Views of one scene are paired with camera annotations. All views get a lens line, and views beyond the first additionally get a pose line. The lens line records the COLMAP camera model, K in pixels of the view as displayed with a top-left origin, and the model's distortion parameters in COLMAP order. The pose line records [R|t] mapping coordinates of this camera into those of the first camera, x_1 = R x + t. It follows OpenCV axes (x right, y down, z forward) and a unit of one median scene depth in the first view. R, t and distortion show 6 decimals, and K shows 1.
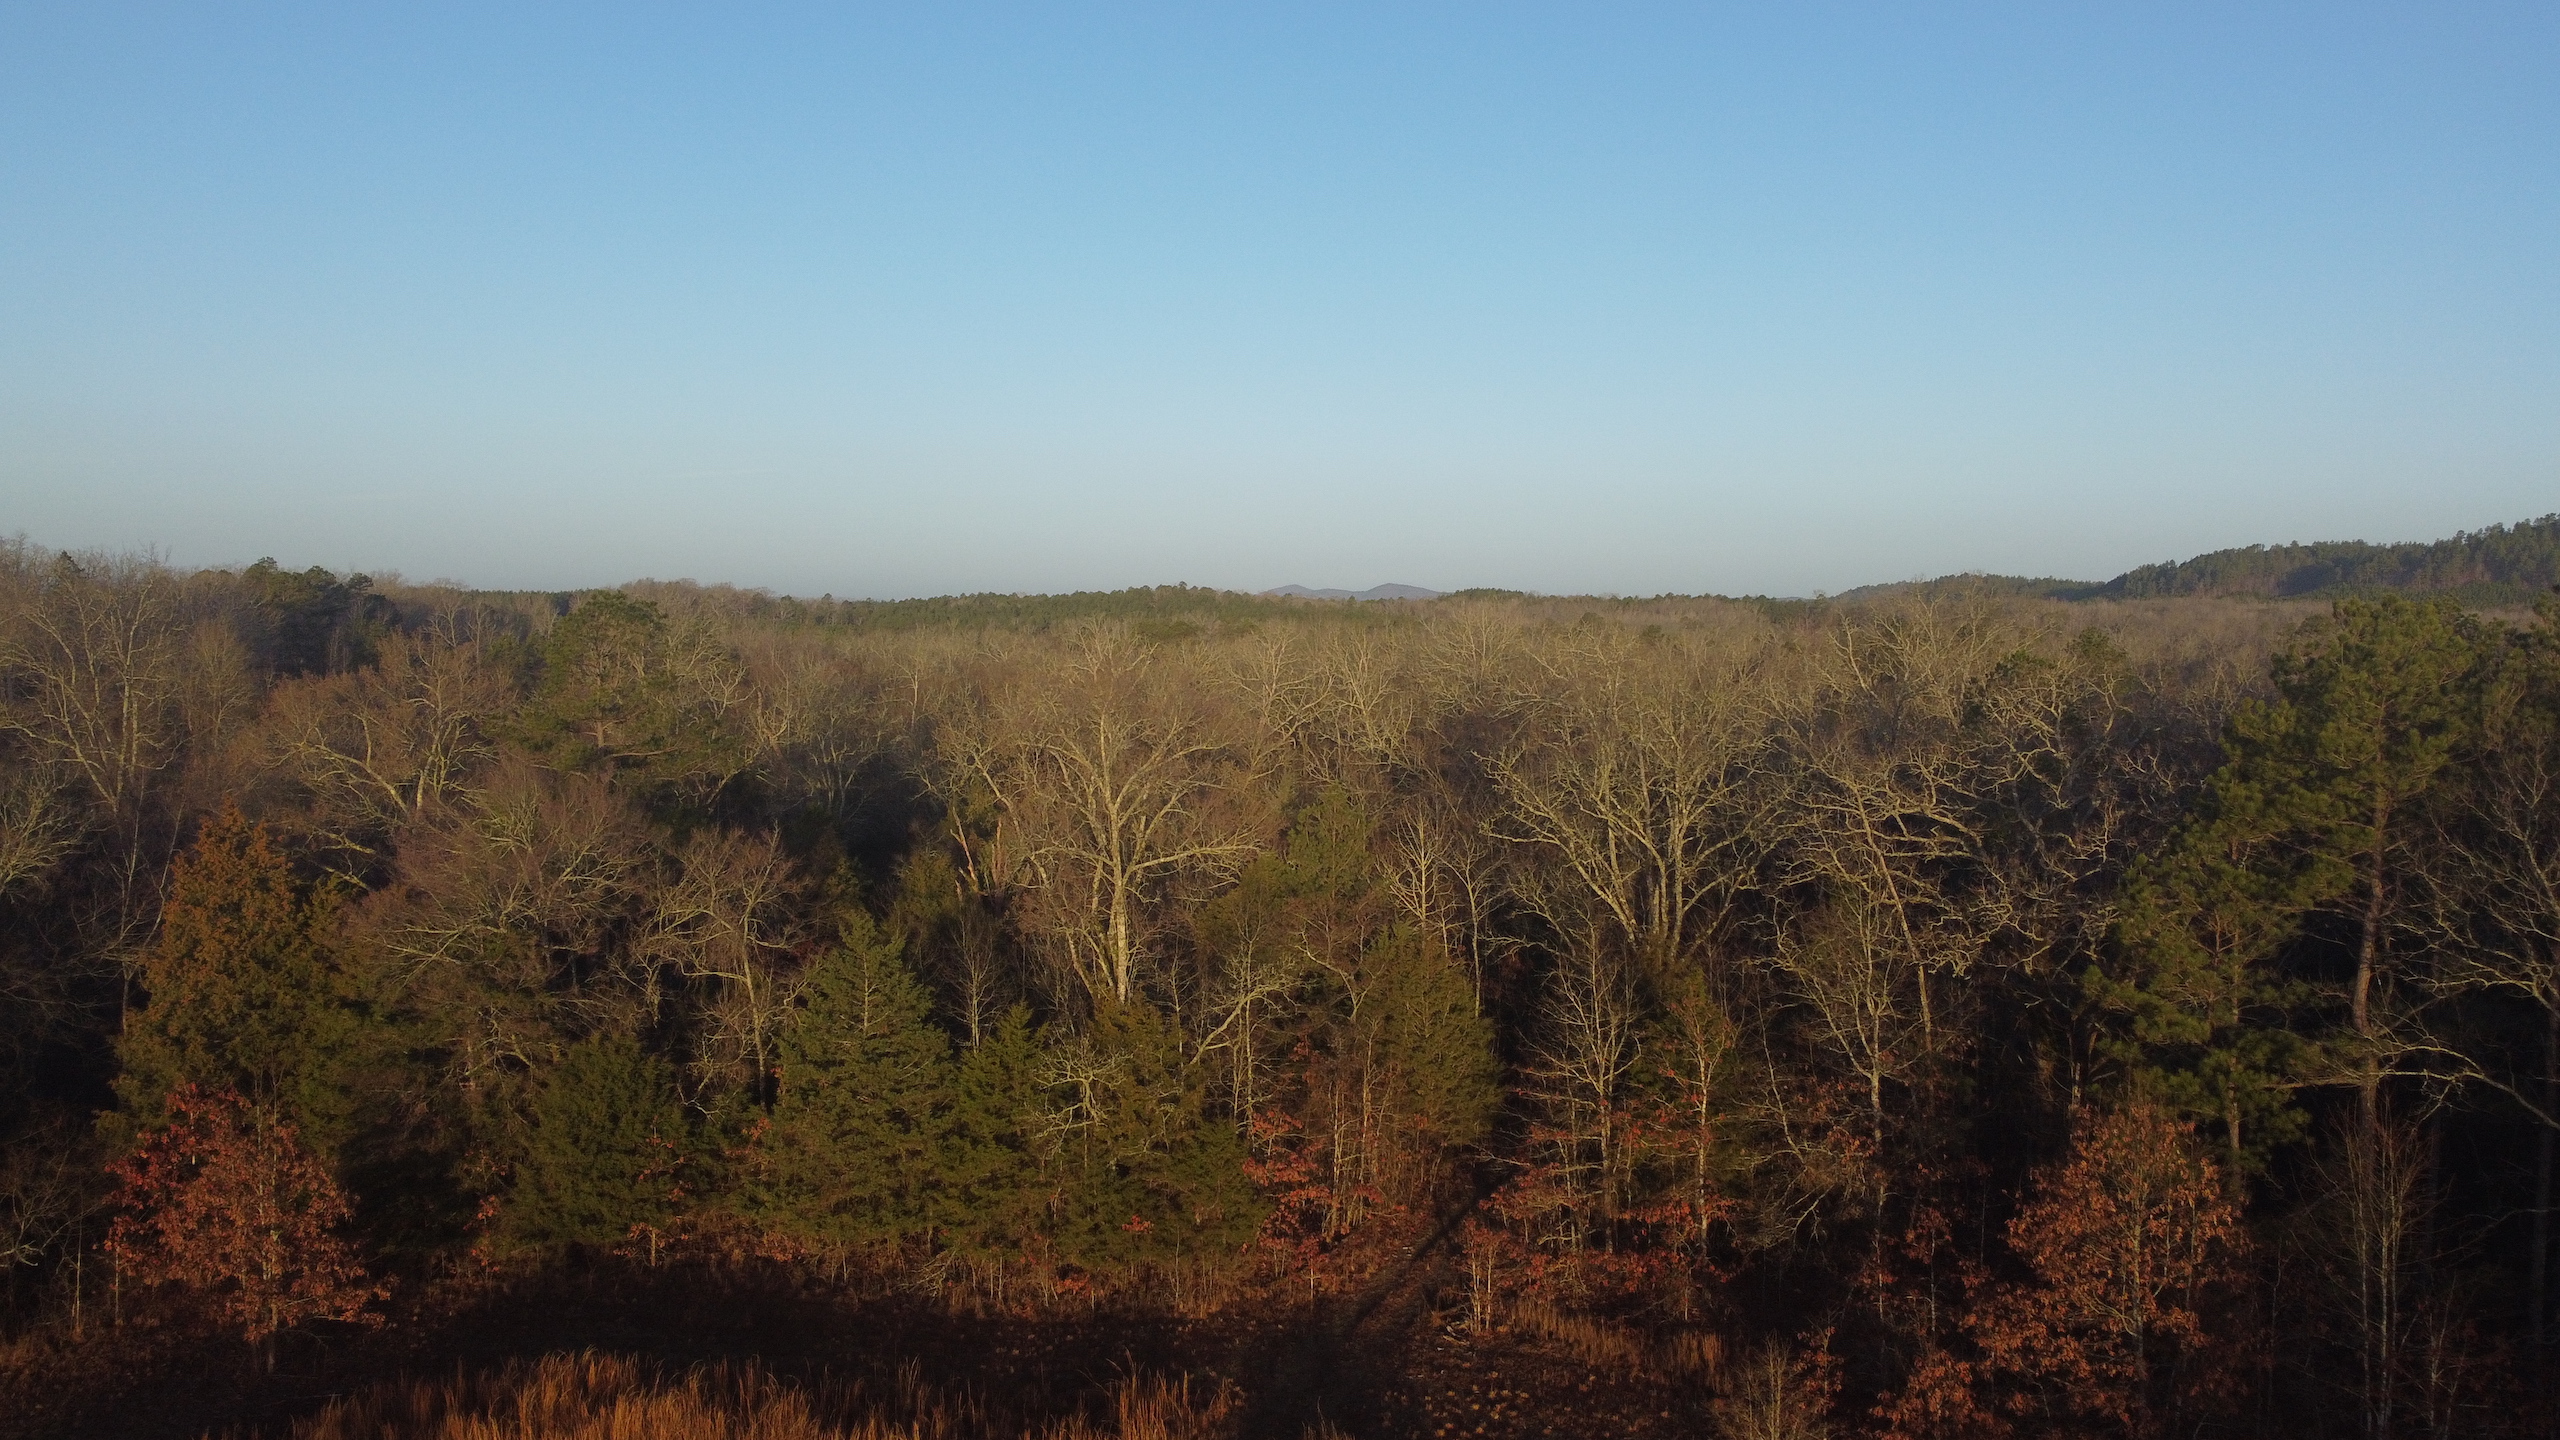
lens RADIAL K [[1873.0, 0, 1280.0], [0, 1873.0, 720.0], [0, 0, 1]] dist [0.013943, -0.003546]
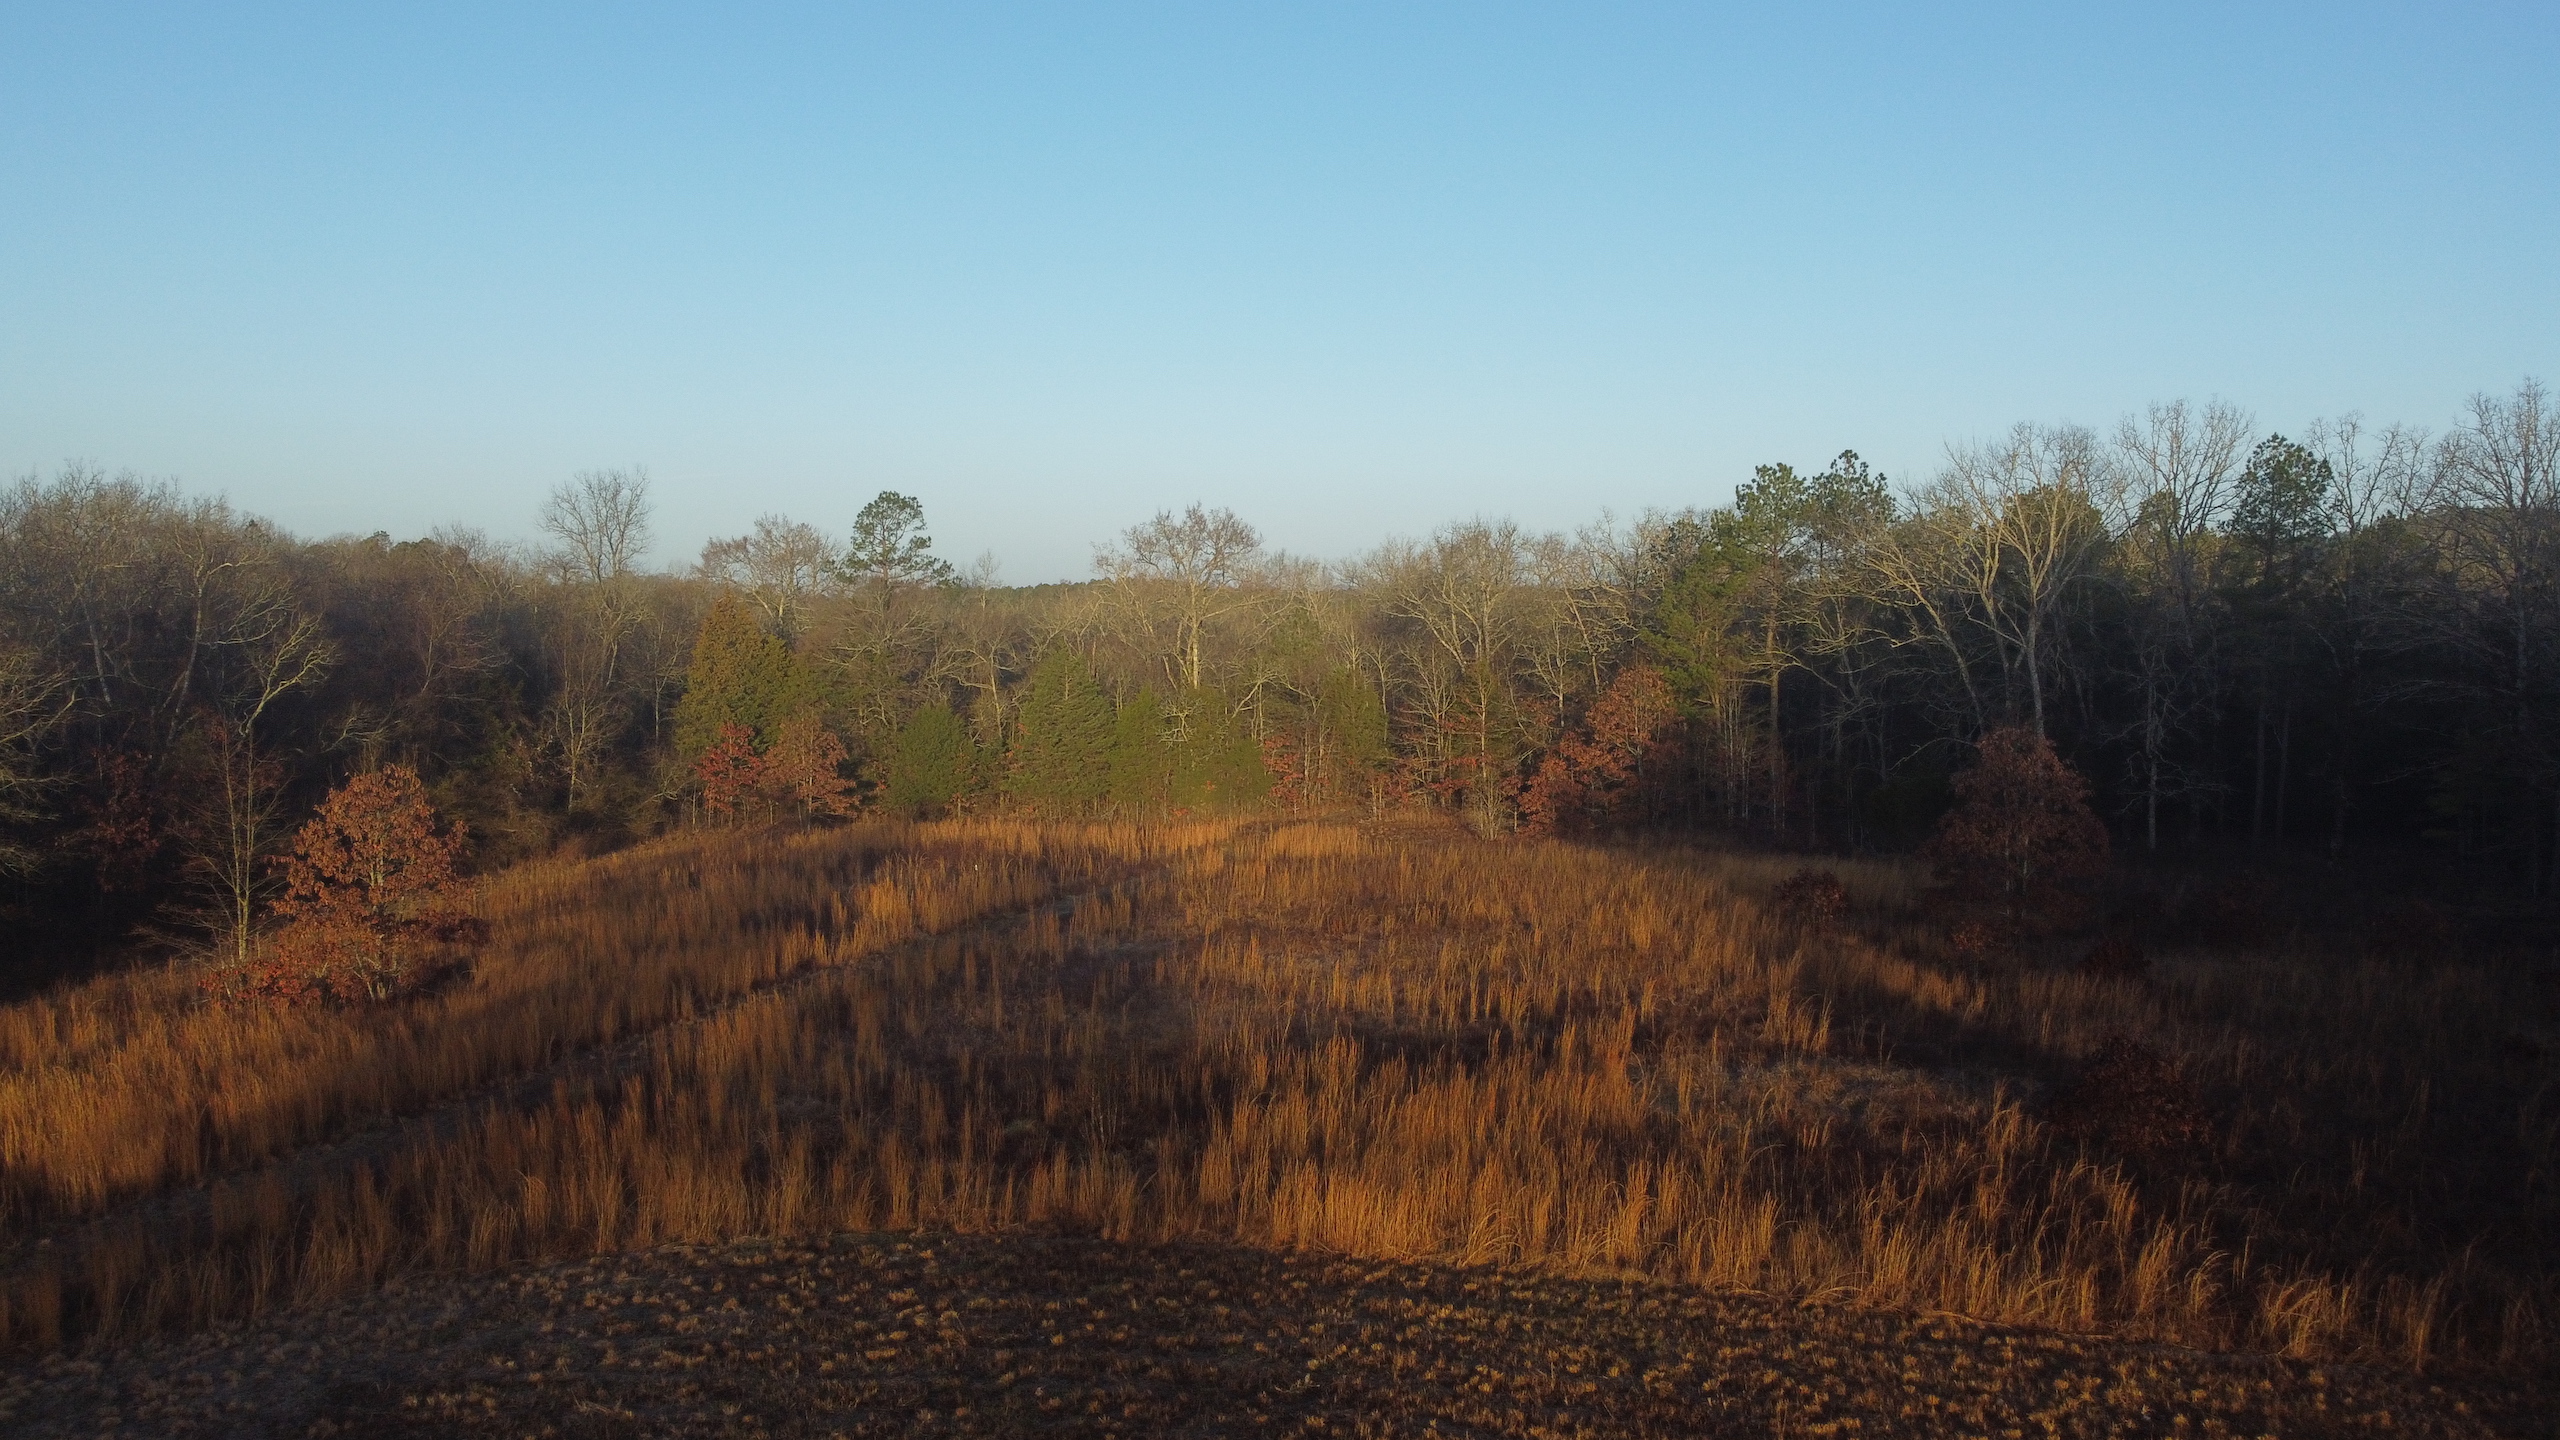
lens RADIAL K [[1932.3, 0, 1280.0], [0, 1932.3, 720.0], [0, 0, 1]] dist [-0.002402, -0.003319]
pose [[0.999554, -0.004458, 0.029527, -0.051855], [0.004706, 0.999954, -0.008338, 0.183978], [-0.029488, 0.008473, 0.999529, -0.928281]]
